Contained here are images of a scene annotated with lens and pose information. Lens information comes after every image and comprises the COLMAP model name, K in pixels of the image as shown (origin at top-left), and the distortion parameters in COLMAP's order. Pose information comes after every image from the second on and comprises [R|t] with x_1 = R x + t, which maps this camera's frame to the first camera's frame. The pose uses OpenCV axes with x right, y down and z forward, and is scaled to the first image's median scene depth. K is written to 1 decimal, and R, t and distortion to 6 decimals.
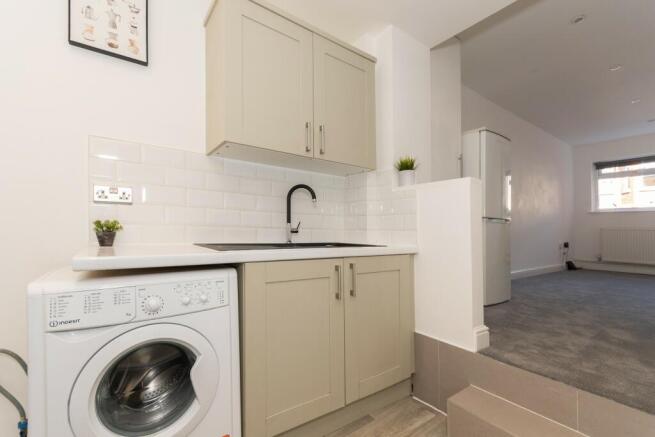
lens RADIAL K [[279.7, 0, 326.2], [0, 279.7, 232.9], [0, 0, 1]] dist [-0.000751, -0.000109]
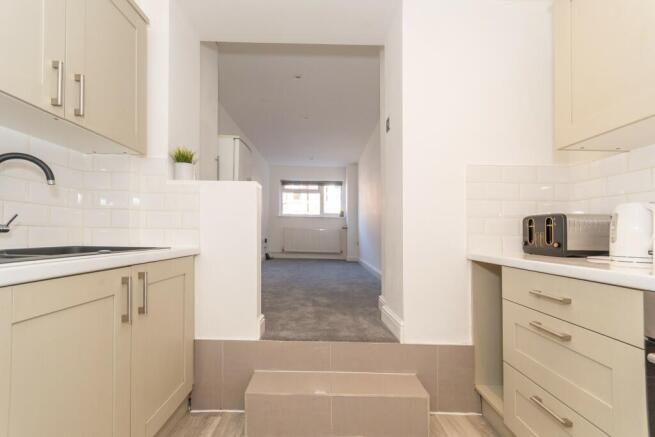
lens RADIAL K [[288.2, 0, 302.6], [0, 288.2, 228.5], [0, 0, 1]] dist [0.001230, 0.000235]
pose [[0.608829, 0.007606, 0.793265, -0.239554], [-0.000953, 0.999960, -0.008856, -0.004474], [-0.793301, 0.004636, 0.608812, 0.143992]]
